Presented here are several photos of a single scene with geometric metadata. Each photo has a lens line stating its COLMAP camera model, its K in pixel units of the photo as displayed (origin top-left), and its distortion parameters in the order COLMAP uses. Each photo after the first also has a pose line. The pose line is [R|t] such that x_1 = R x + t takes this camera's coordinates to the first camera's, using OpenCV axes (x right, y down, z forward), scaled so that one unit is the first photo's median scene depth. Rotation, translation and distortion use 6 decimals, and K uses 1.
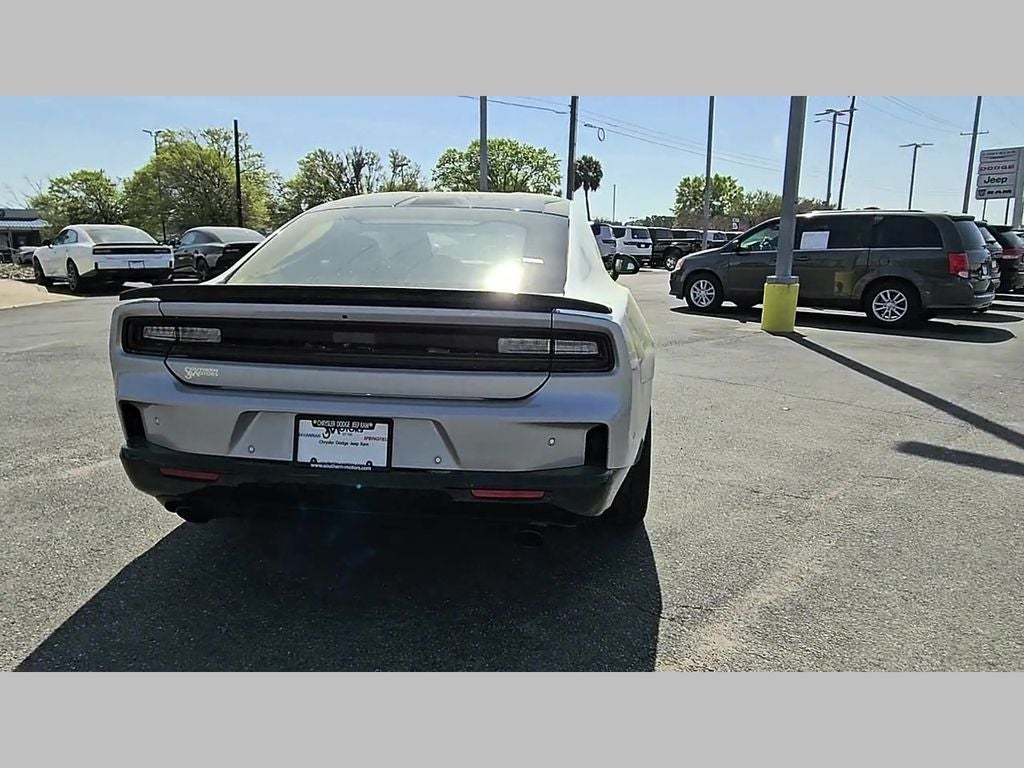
lens RADIAL K [[697.0, 0, 492.1], [0, 697.0, 383.2], [0, 0, 1]] dist [0.006334, 0.001733]
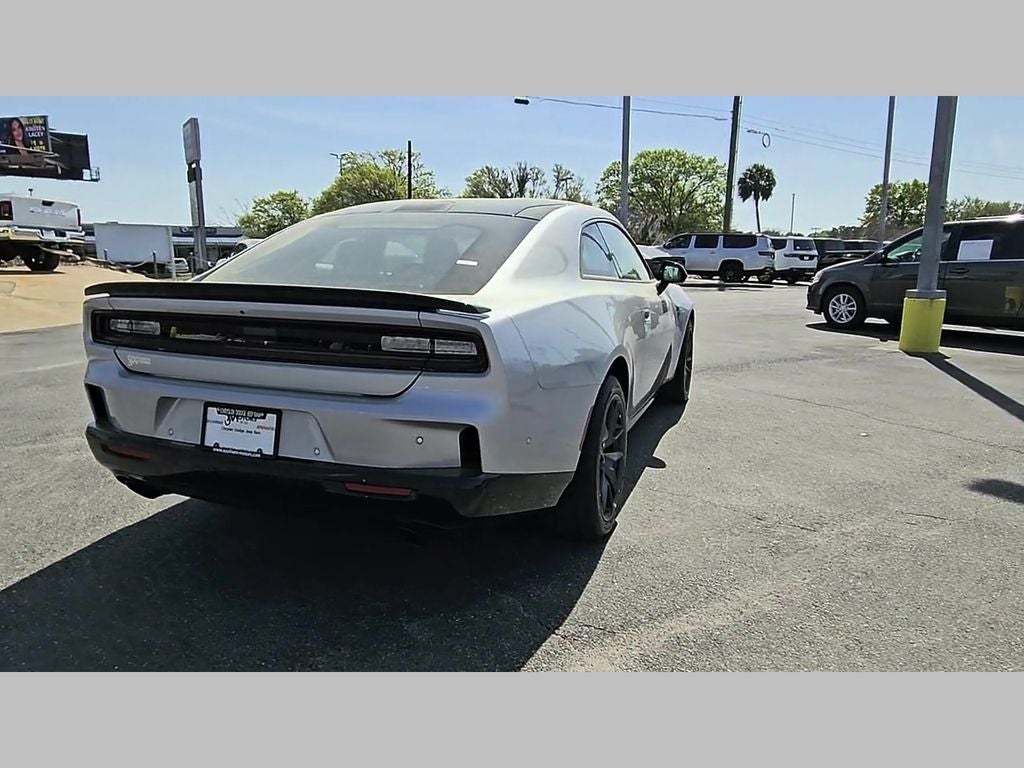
lens RADIAL K [[697.0, 0, 492.1], [0, 697.0, 383.2], [0, 0, 1]] dist [0.006334, 0.001733]
pose [[0.972474, 0.040902, -0.229394, 0.013773], [-0.045123, 0.998894, -0.013182, 0.000345], [0.228601, 0.023170, 0.973244, 0.001548]]
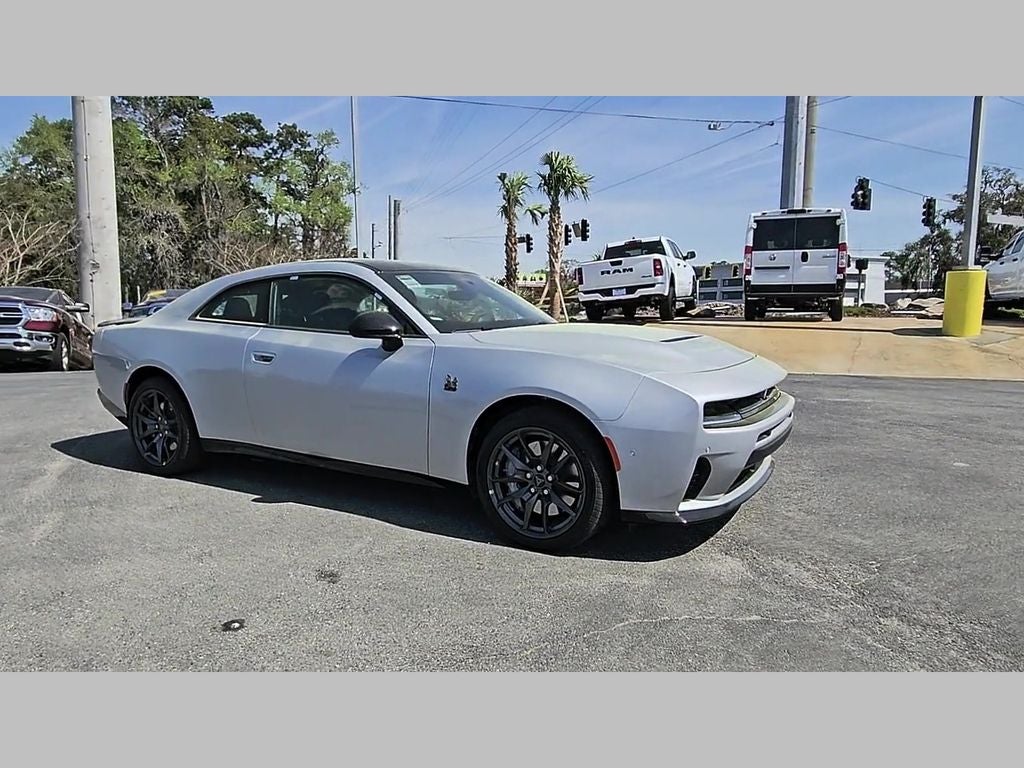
lens RADIAL K [[697.4, 0, 500.3], [0, 697.4, 382.4], [0, 0, 1]] dist [0.006267, 0.002053]
pose [[-0.393818, 0.094635, -0.914304, 0.067195], [-0.181796, 0.967019, 0.178397, -0.021596], [0.901031, 0.236473, -0.363625, 0.112956]]
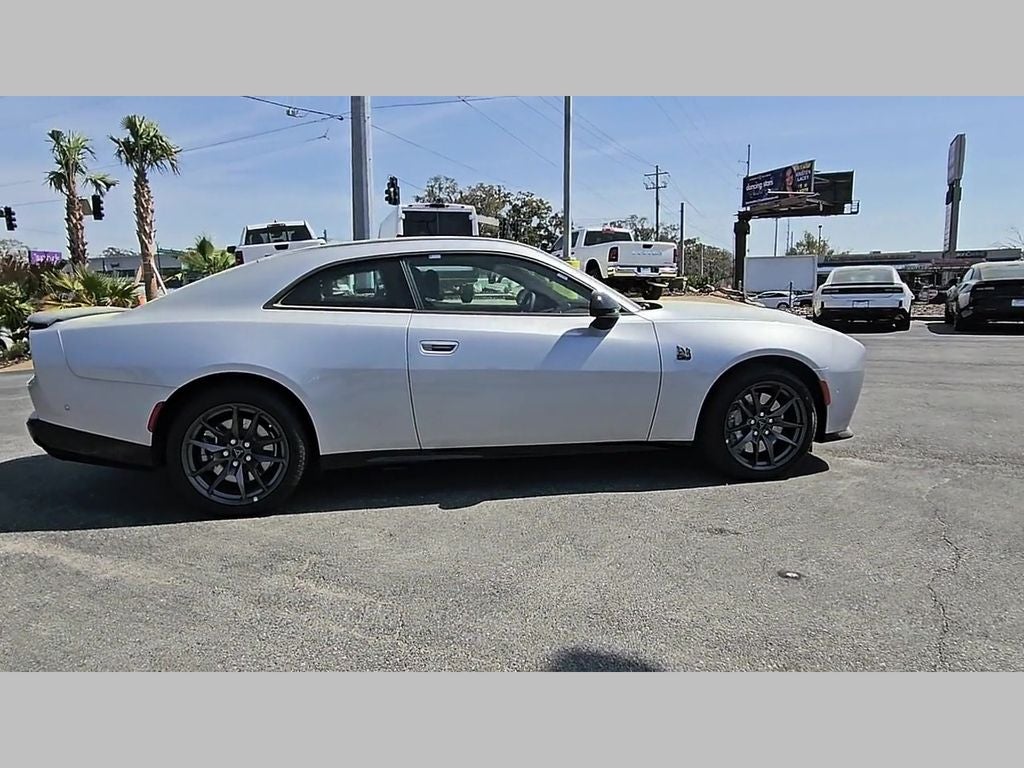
lens RADIAL K [[698.3, 0, 503.3], [0, 698.3, 379.4], [0, 0, 1]] dist [0.006316, -0.001456]
pose [[0.307503, 0.111661, -0.944973, 0.072724], [-0.169711, 0.983604, 0.061001, -0.009171], [0.936290, 0.141615, 0.321412, 0.051783]]
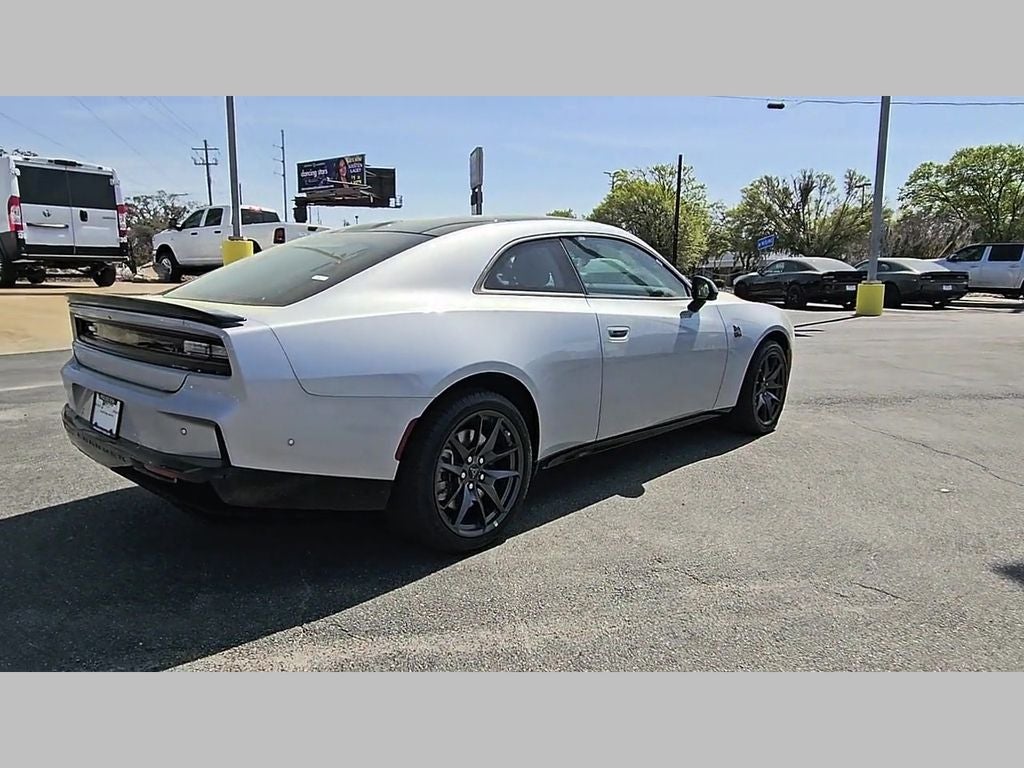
lens RADIAL K [[696.2, 0, 497.0], [0, 696.2, 382.7], [0, 0, 1]] dist [0.006633, -0.003113]
pose [[0.813544, 0.088519, -0.574726, 0.038606], [-0.111898, 0.993705, -0.005347, -0.001598], [0.570635, 0.068660, 0.818328, 0.011671]]
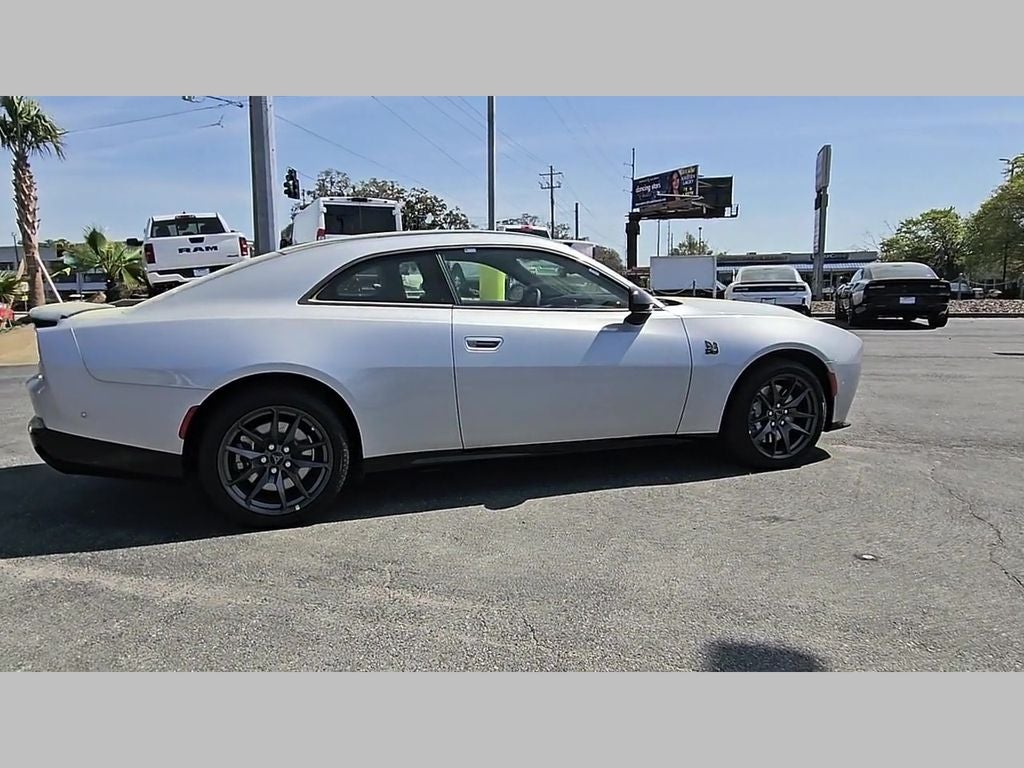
lens RADIAL K [[697.4, 0, 500.3], [0, 697.4, 382.4], [0, 0, 1]] dist [0.006267, 0.002053]
pose [[0.447253, 0.112802, -0.887266, 0.066607], [-0.161809, 0.985851, 0.043771, -0.006812], [0.879649, 0.123991, 0.459178, 0.040038]]
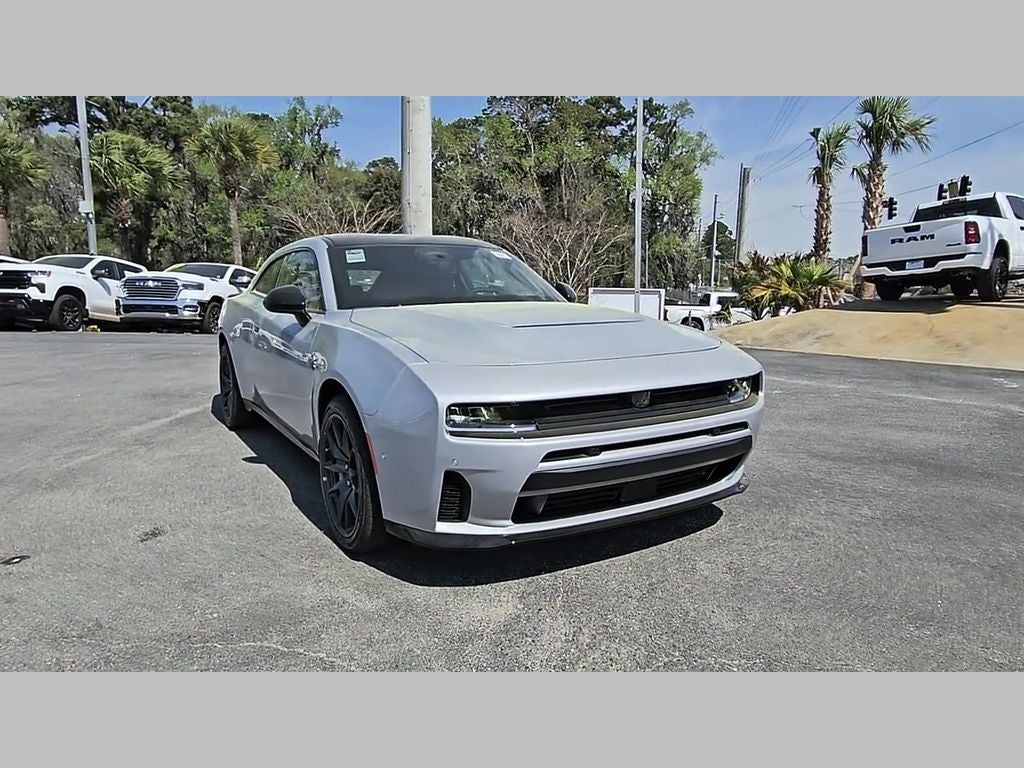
lens RADIAL K [[700.0, 0, 512.0], [0, 700.0, 384.0], [0, 0, 1]] dist [0.008216, 0.000390]
pose [[-0.779363, 0.083254, -0.621017, 0.038512], [-0.130226, 0.947967, 0.290516, -0.027065], [0.612890, 0.307290, -0.727969, 0.138936]]
